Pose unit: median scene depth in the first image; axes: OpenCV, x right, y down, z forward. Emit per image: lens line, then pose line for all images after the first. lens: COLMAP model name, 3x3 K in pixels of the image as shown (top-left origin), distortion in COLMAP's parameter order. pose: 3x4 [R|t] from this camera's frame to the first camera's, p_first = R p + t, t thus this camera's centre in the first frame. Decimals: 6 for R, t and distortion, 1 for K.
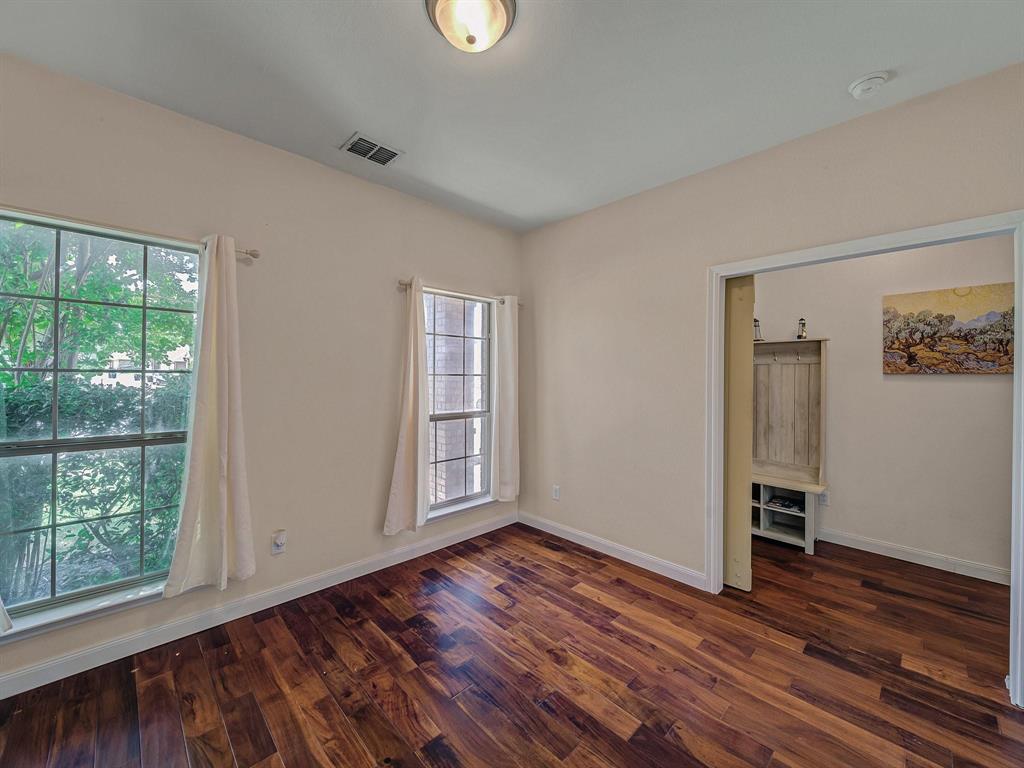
lens RADIAL K [[404.6, 0, 514.6], [0, 404.6, 378.1], [0, 0, 1]] dist [0.002156, -0.001434]
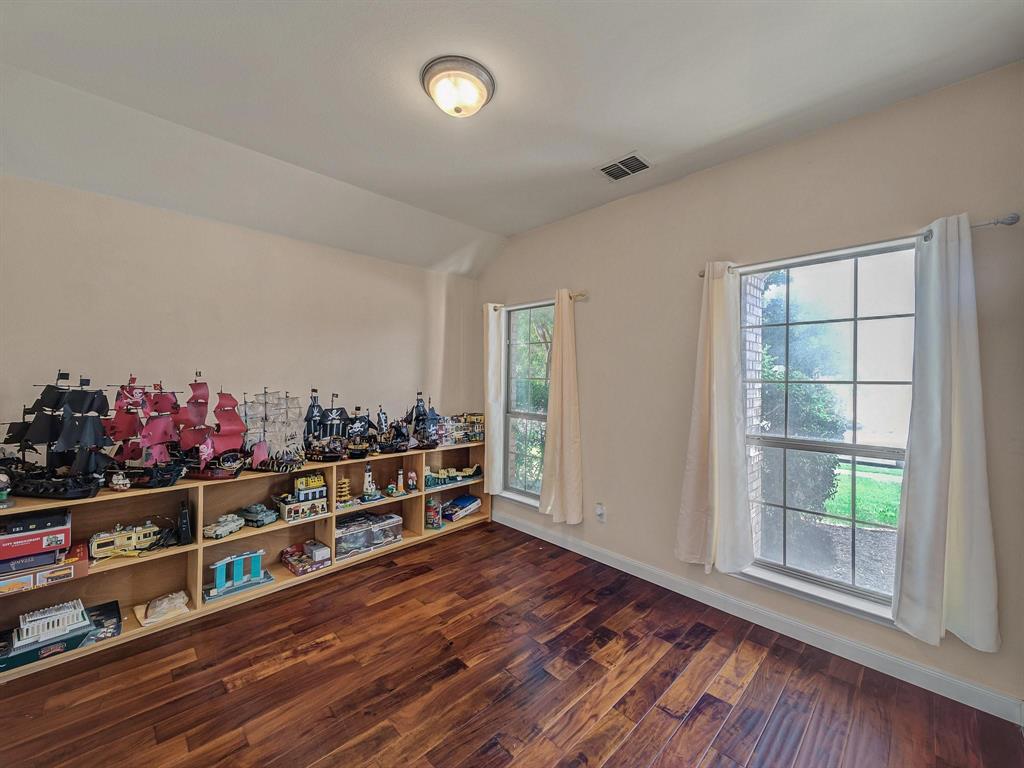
lens RADIAL K [[404.6, 0, 514.8], [0, 404.6, 377.2], [0, 0, 1]] dist [0.002156, -0.001434]
pose [[0.000438, -0.009539, -0.999954, 0.762215], [-0.012422, 0.999877, -0.009544, -0.005784], [0.999923, 0.012426, 0.000319, 0.799212]]
